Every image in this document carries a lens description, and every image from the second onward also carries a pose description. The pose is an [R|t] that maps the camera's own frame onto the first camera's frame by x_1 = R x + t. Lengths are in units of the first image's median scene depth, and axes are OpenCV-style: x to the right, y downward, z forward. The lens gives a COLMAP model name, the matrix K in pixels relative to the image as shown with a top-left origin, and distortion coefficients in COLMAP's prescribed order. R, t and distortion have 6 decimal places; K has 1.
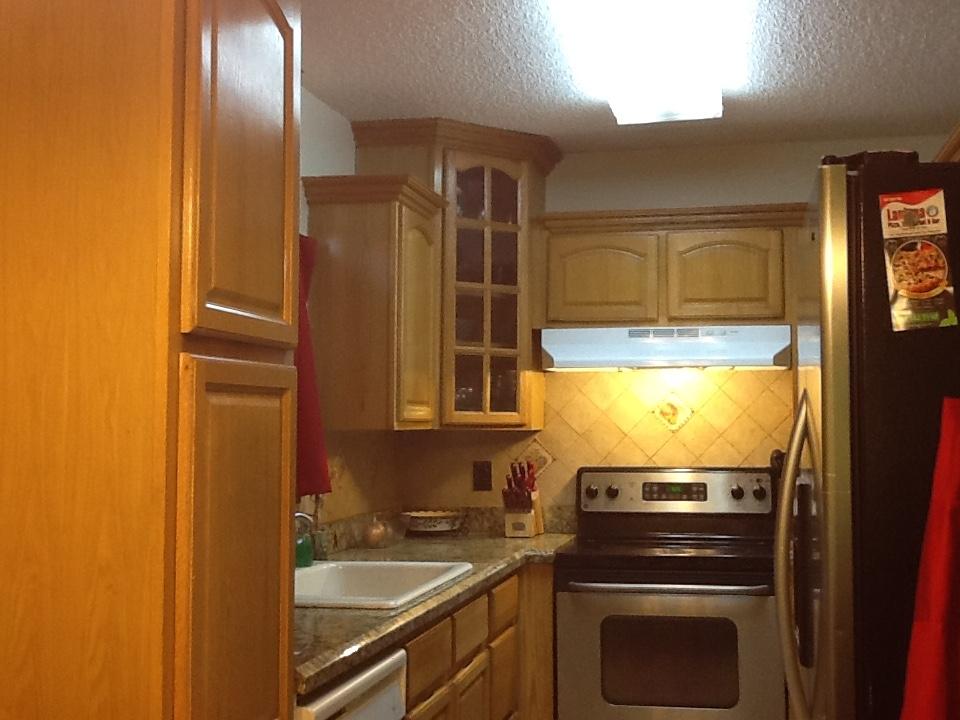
lens RADIAL K [[1190.3, 0, 480.0], [0, 1190.3, 360.0], [0, 0, 1]] dist [-0.010724, -0.047469]
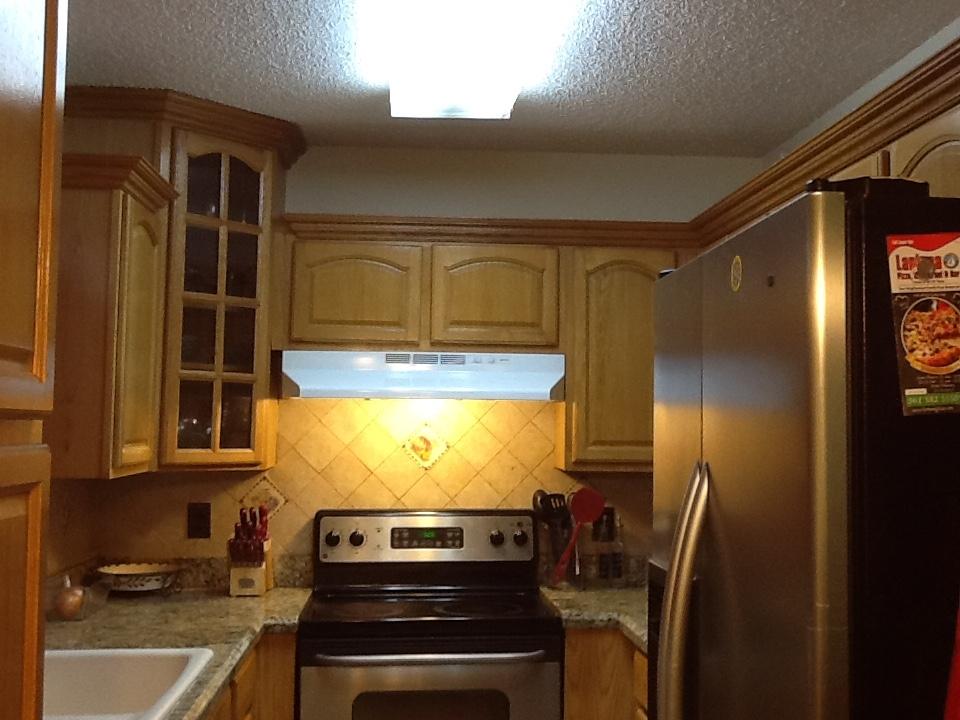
lens RADIAL K [[1181.4, 0, 498.1], [0, 1181.4, 346.2], [0, 0, 1]] dist [-0.013658, -0.052098]
pose [[0.952812, 0.028040, 0.302265, -0.057633], [-0.025711, 0.999601, -0.011682, -0.023496], [-0.302472, 0.003360, 0.953152, 0.157611]]
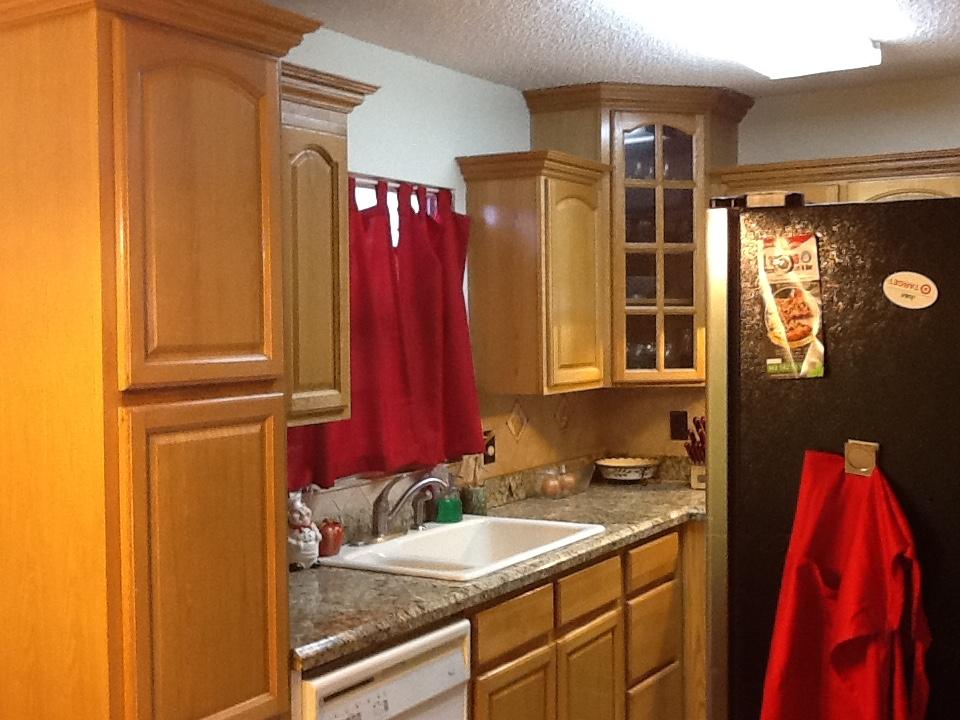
lens RADIAL K [[1190.3, 0, 480.0], [0, 1190.3, 360.0], [0, 0, 1]] dist [-0.010724, -0.047469]
pose [[0.942449, 0.000371, -0.334349, 0.200748], [0.031381, 0.995487, 0.089561, -0.060410], [0.332873, -0.094899, 0.938184, -0.004949]]
